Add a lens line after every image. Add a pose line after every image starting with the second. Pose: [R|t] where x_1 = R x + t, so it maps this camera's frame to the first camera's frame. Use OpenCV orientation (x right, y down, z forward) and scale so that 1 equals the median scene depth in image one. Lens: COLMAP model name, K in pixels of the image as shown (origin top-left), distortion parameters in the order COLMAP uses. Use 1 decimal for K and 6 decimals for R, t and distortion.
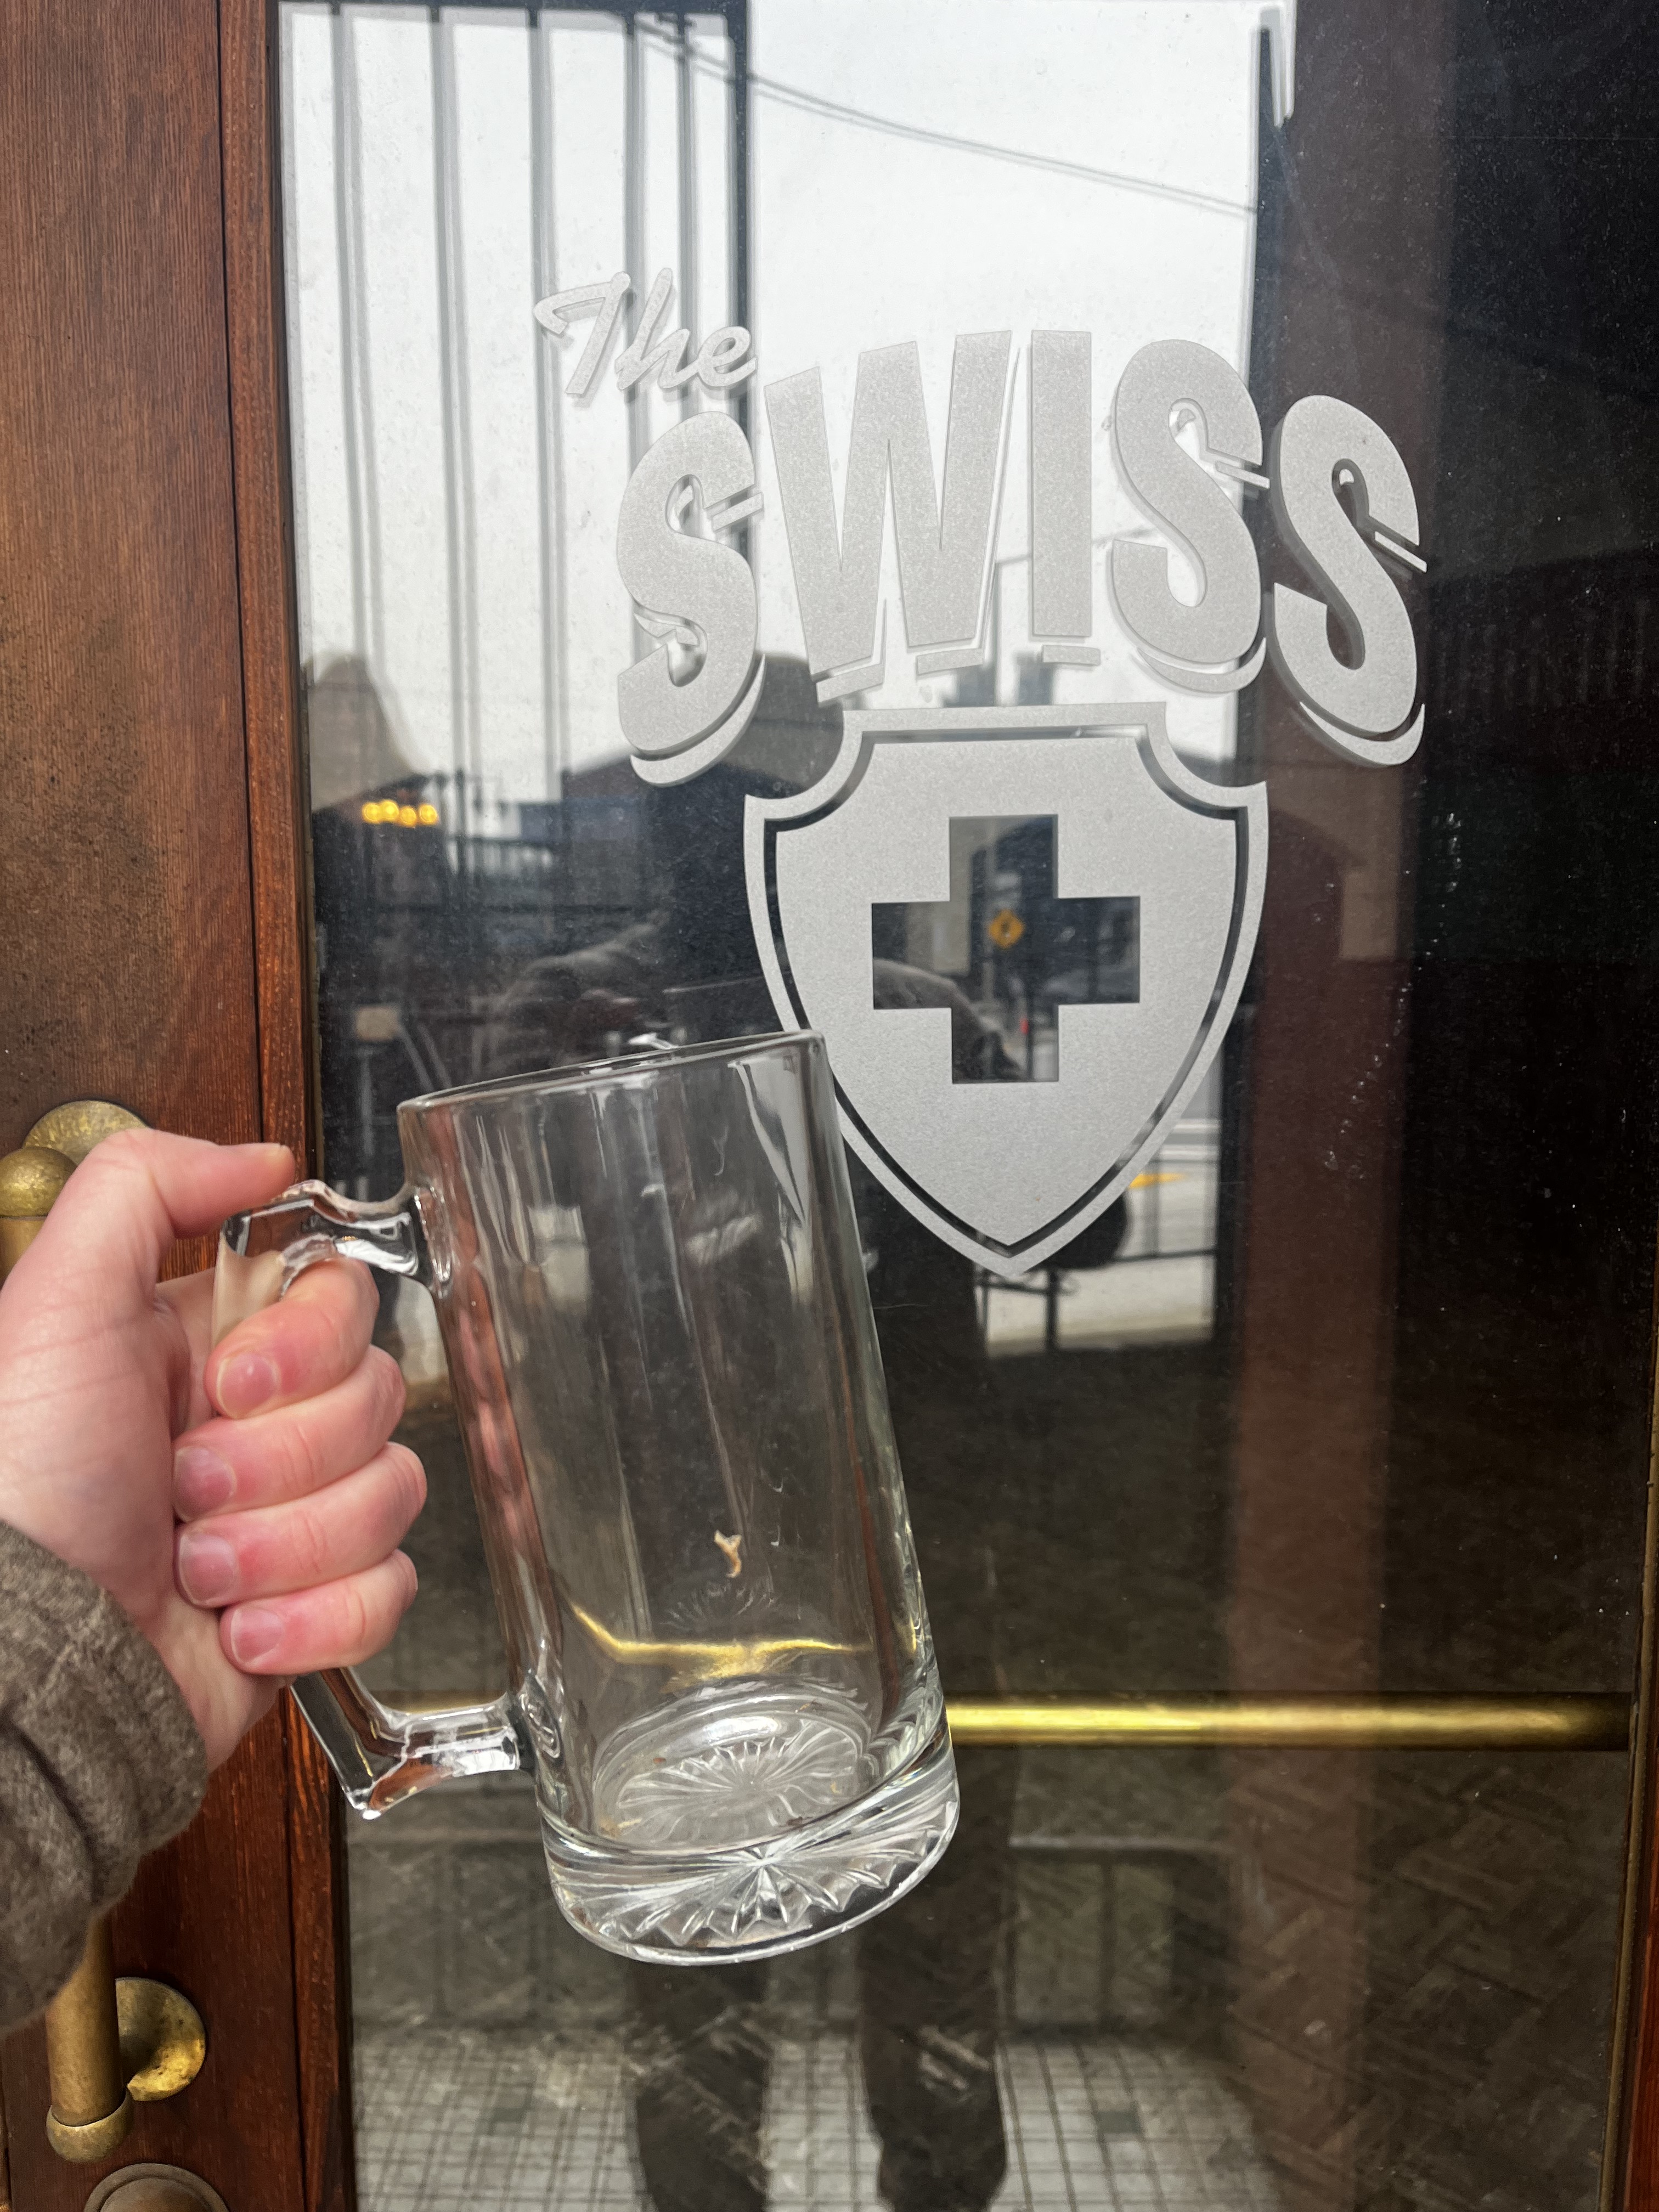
lens RADIAL K [[1742.2, 0, 829.5], [0, 1742.2, 1106.0], [0, 0, 1]] dist [0.072192, -0.006330]
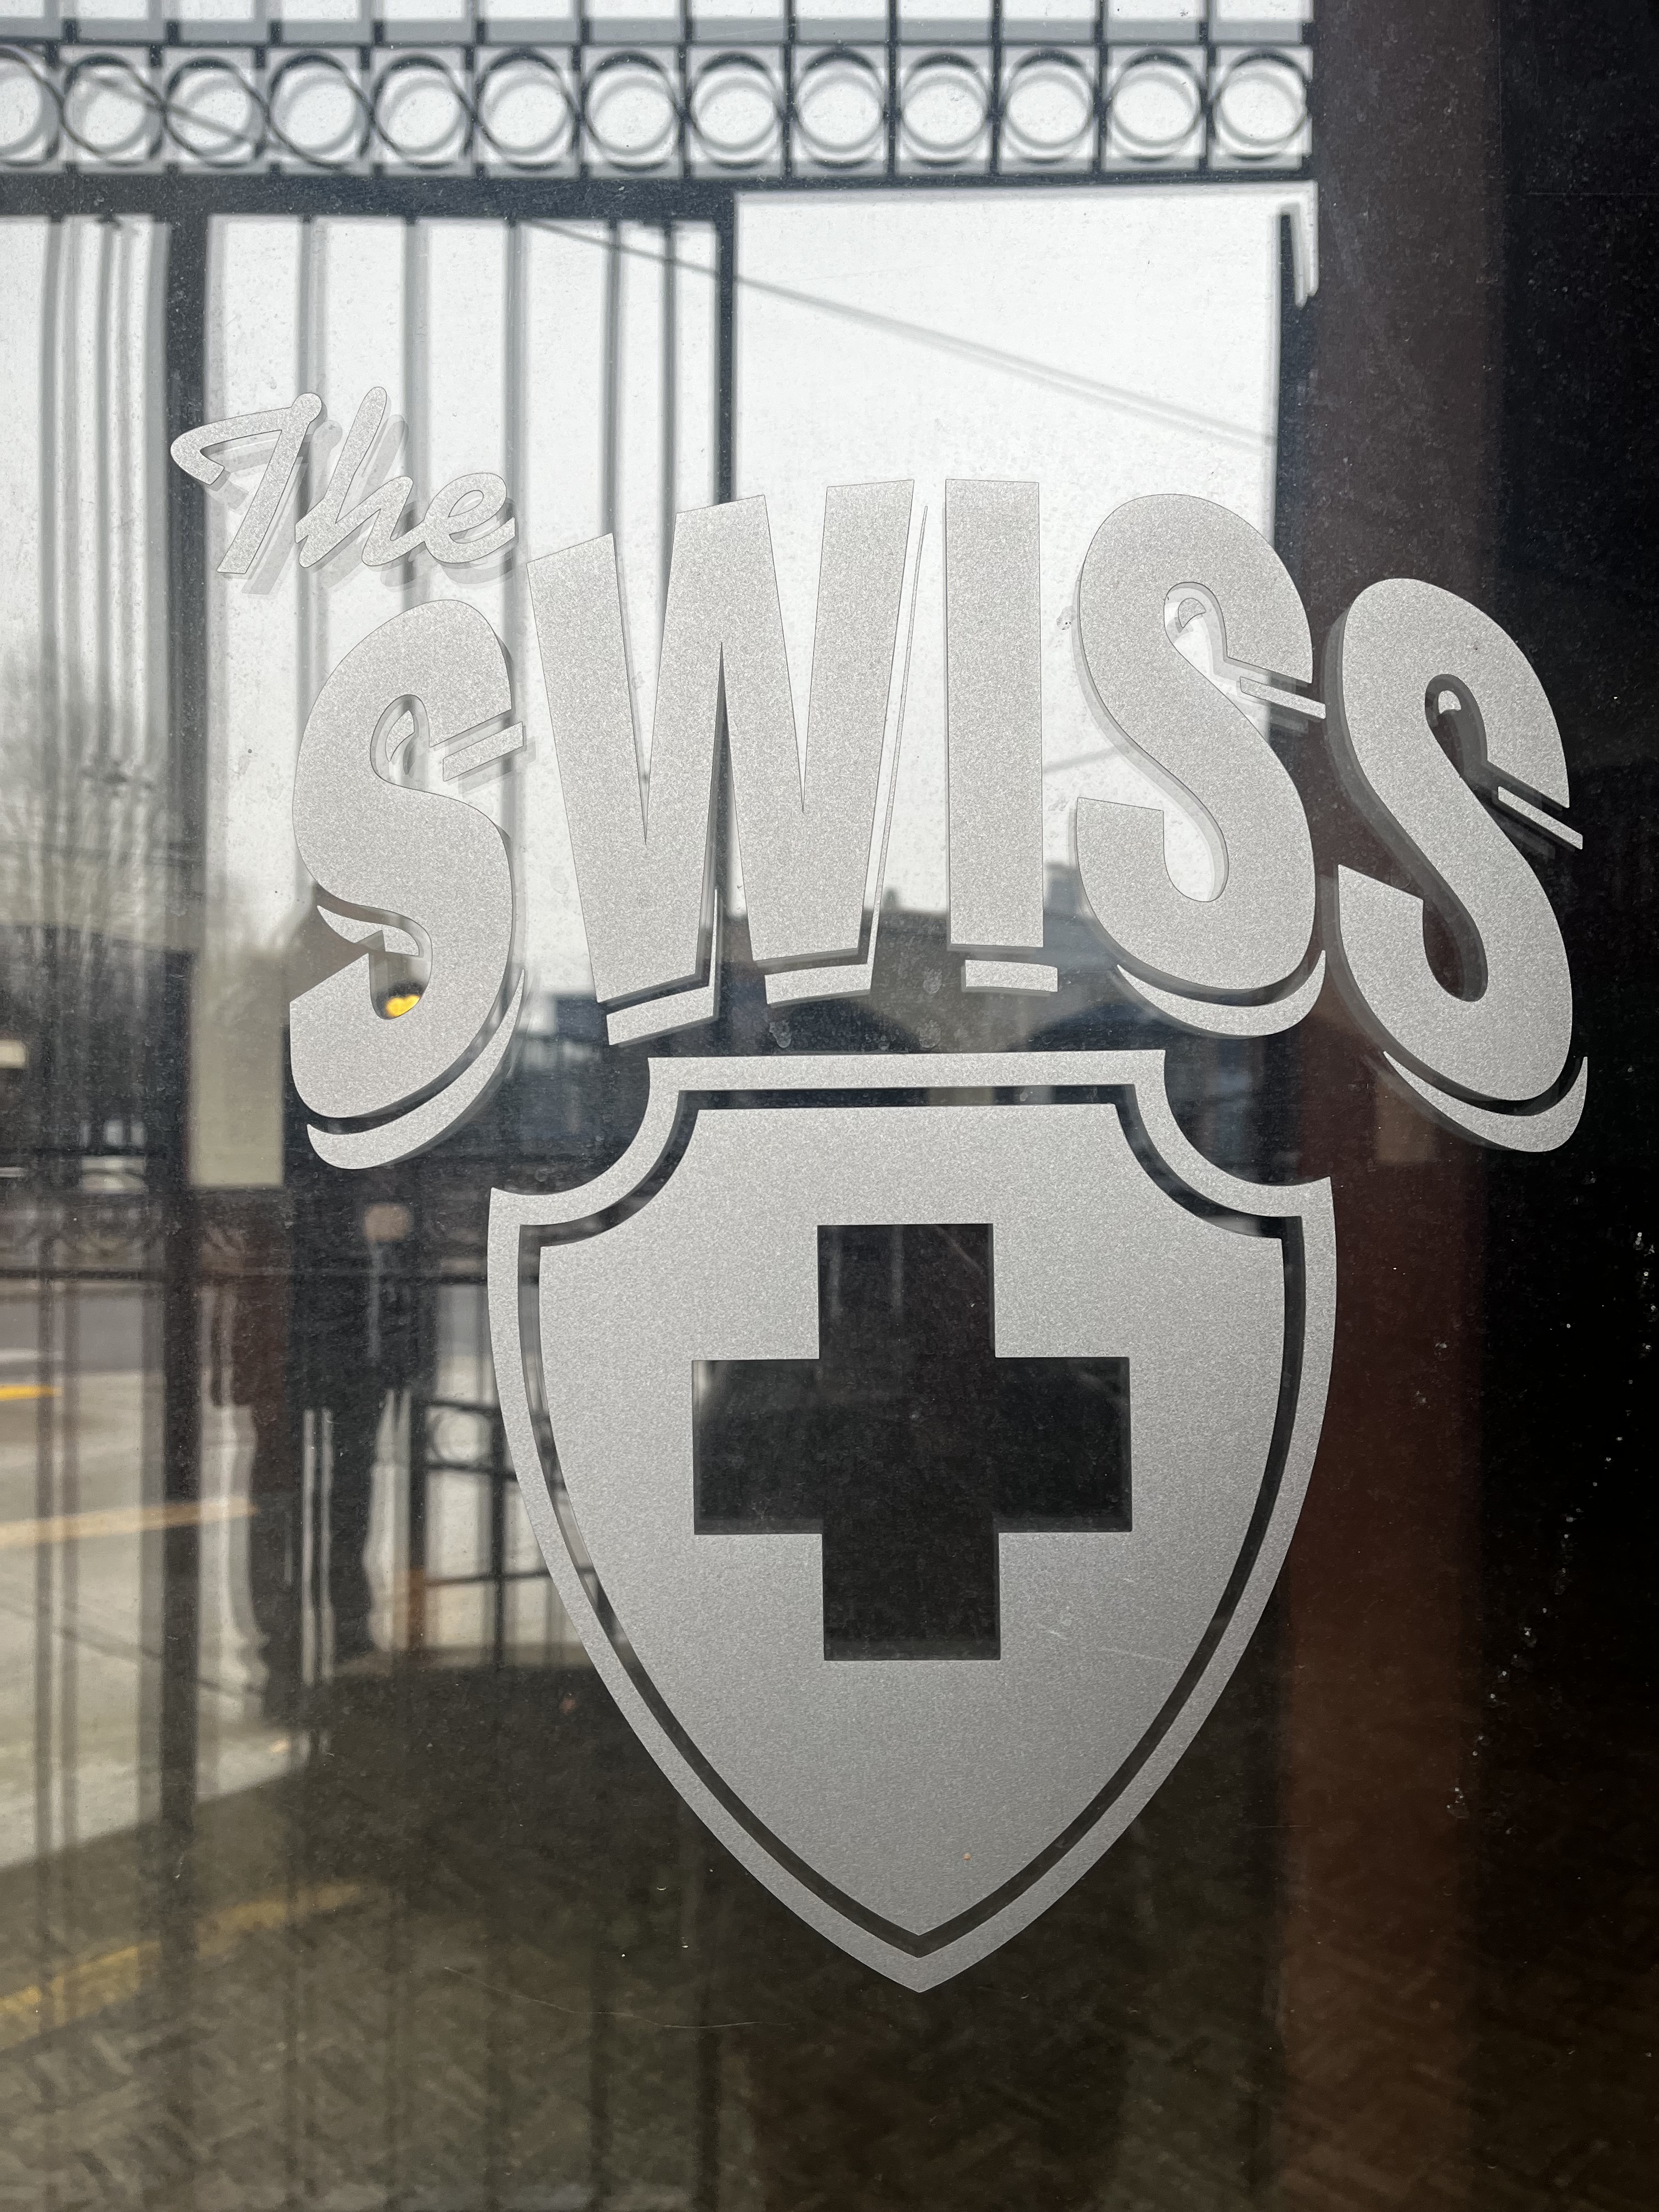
lens RADIAL K [[1682.5, 0, 829.5], [0, 1682.5, 1106.0], [0, 0, 1]] dist [0.063283, -0.049012]
pose [[0.999617, 0.006950, -0.026789, 0.088952], [-0.009496, 0.995326, -0.096109, -0.151643], [0.025996, 0.096327, 0.995010, 0.404401]]
